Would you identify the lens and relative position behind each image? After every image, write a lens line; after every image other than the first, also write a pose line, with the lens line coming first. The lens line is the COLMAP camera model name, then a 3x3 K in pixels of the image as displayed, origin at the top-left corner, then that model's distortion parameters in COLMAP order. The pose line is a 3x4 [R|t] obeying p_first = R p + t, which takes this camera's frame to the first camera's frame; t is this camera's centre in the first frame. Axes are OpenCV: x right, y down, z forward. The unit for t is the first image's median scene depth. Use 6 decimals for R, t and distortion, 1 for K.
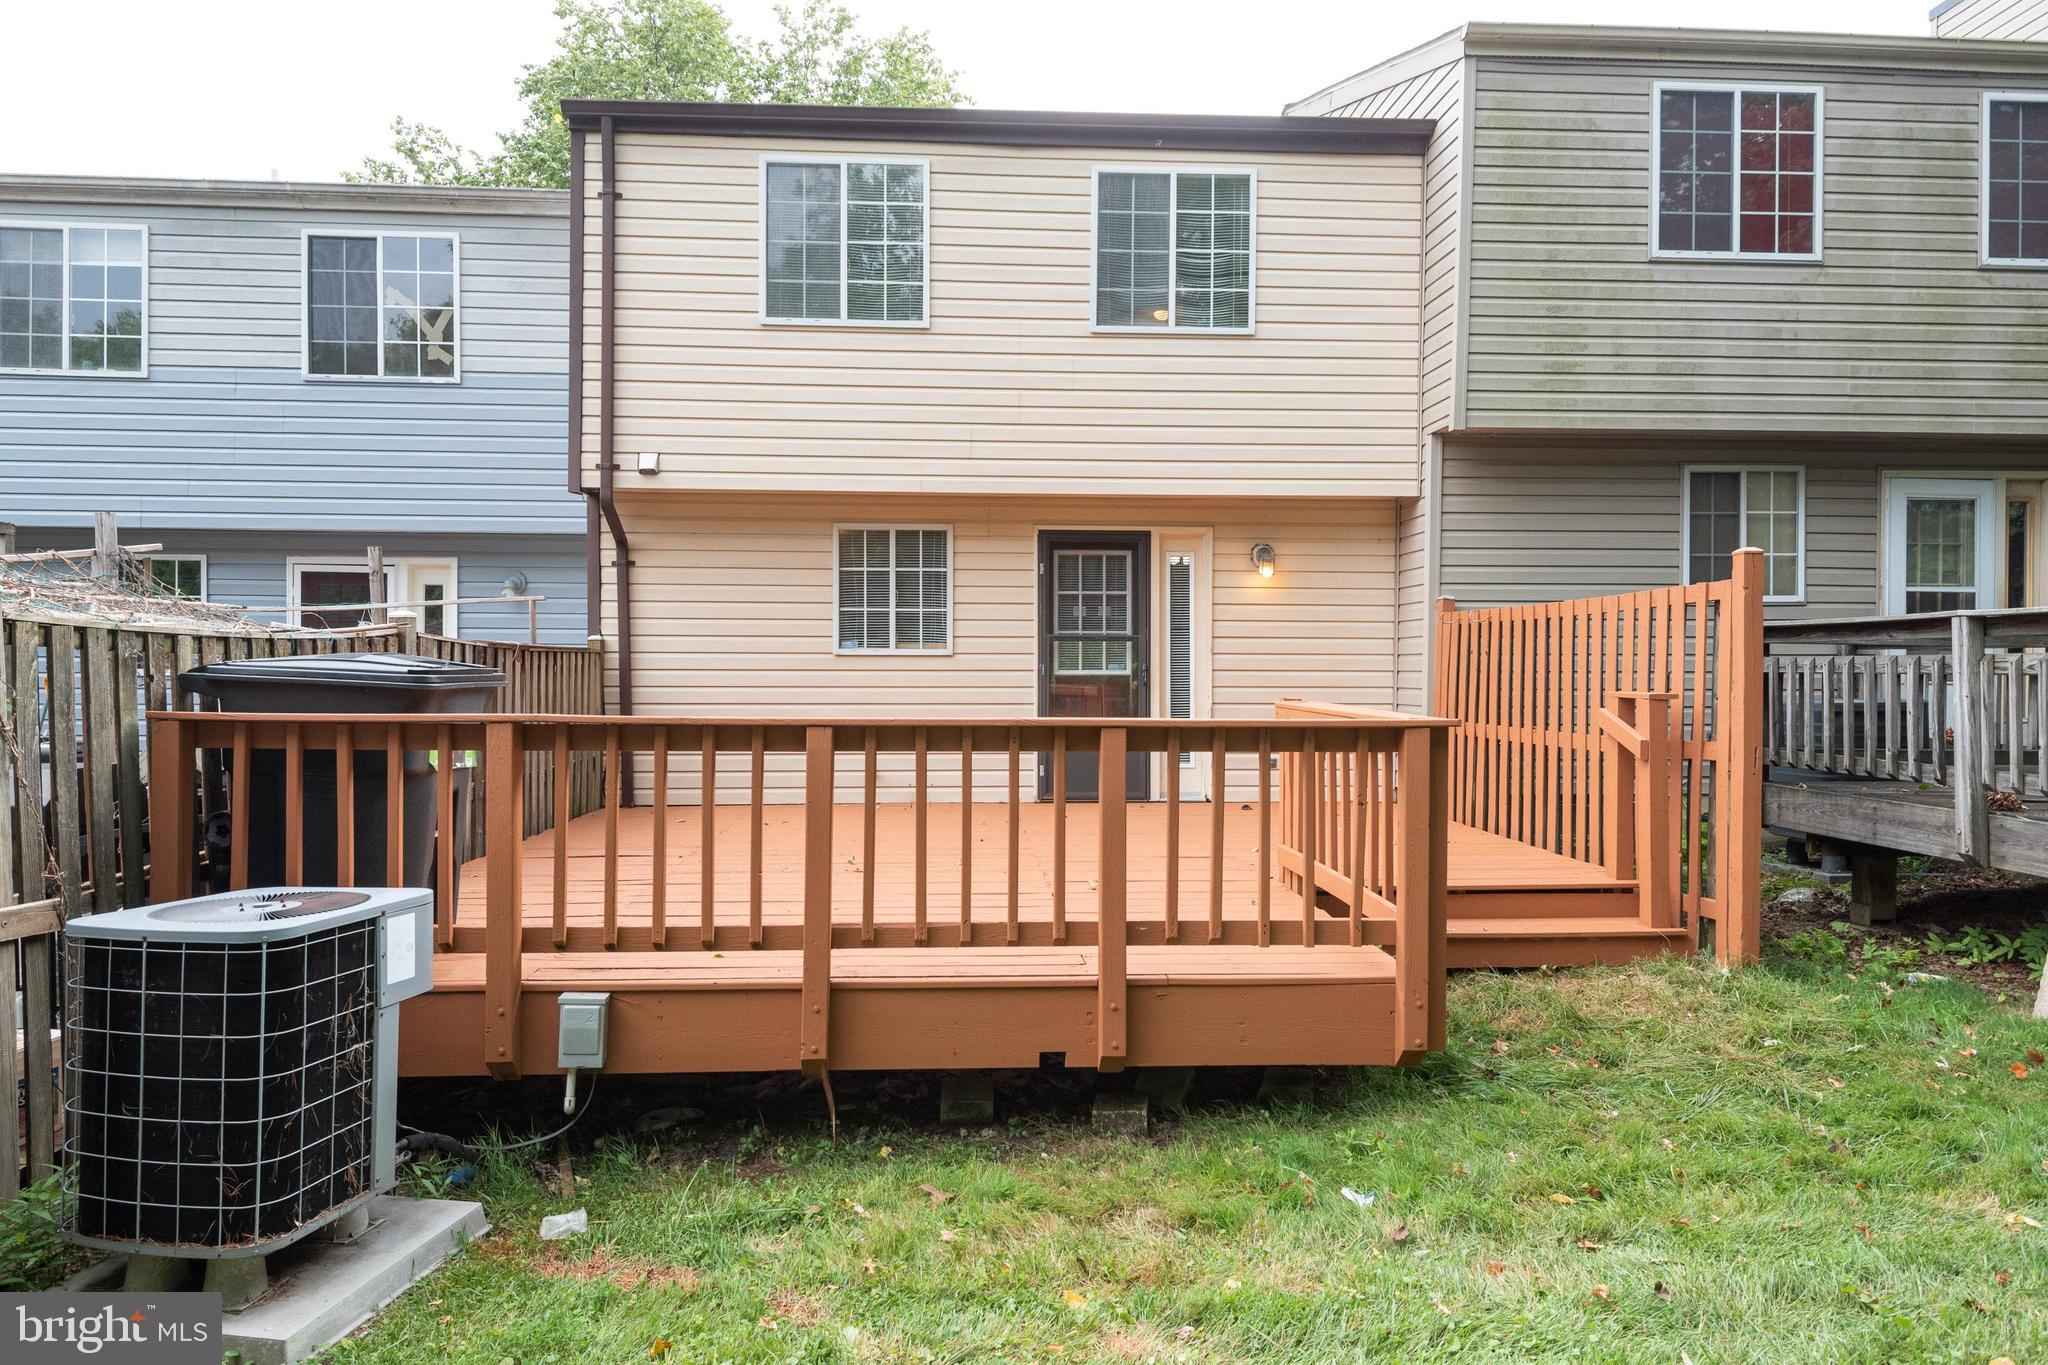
lens RADIAL K [[1251.1, 0, 1024.0], [0, 1251.1, 682.5], [0, 0, 1]] dist [0.044609, -0.054612]
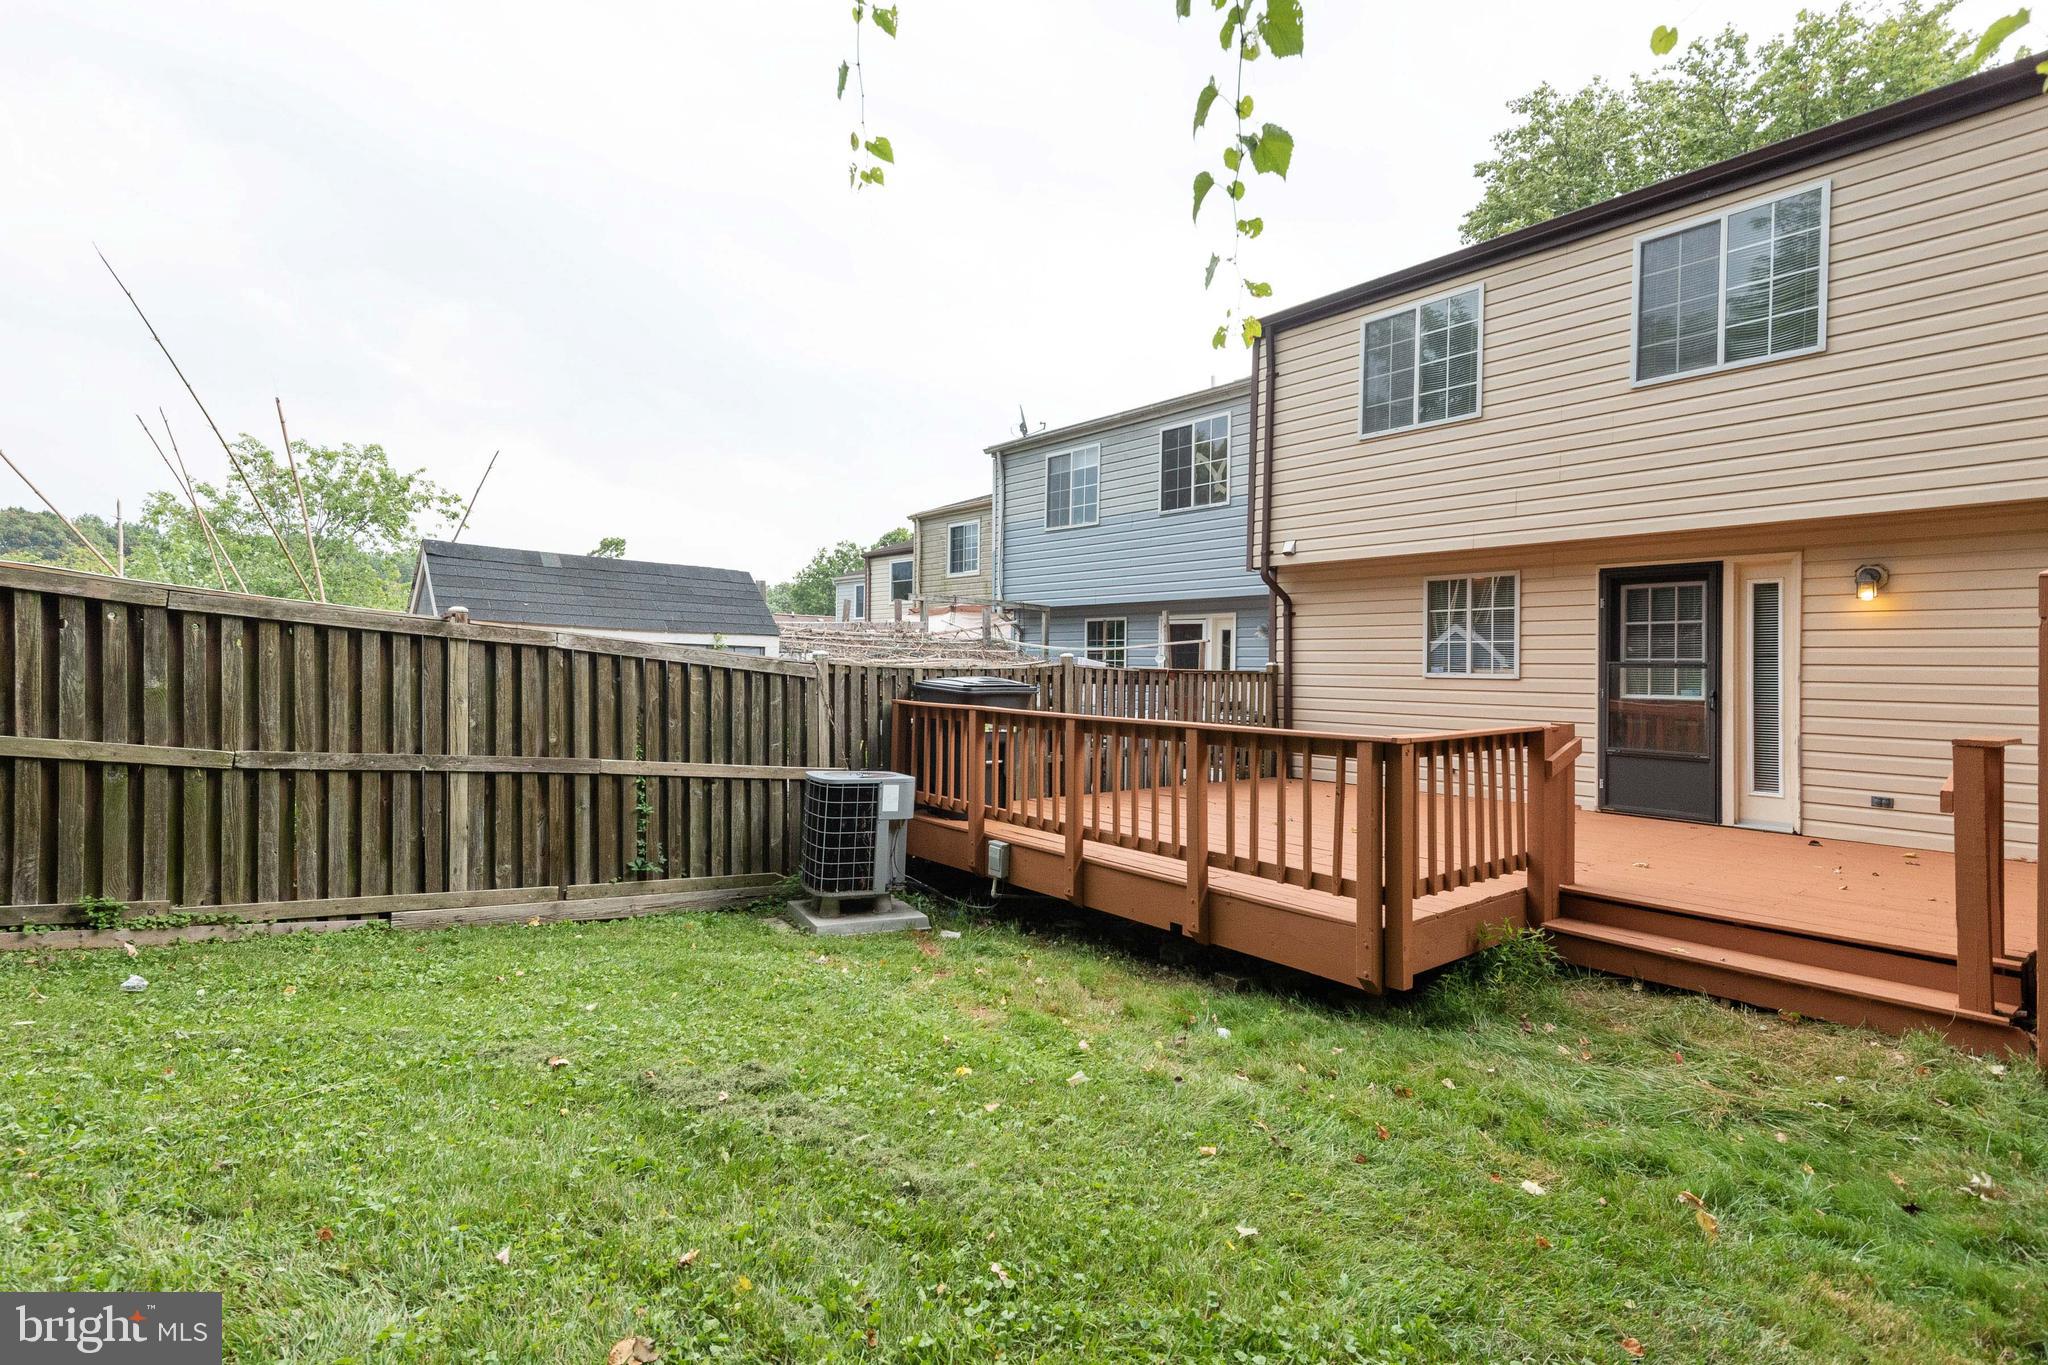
lens RADIAL K [[995.8, 0, 992.4], [0, 995.8, 687.8], [0, 0, 1]] dist [0.037113, -0.022036]
pose [[0.559986, 0.021704, -0.828217, 0.477490], [-0.029426, 0.999547, 0.006298, -0.004759], [0.827979, 0.020844, 0.560372, 0.042687]]
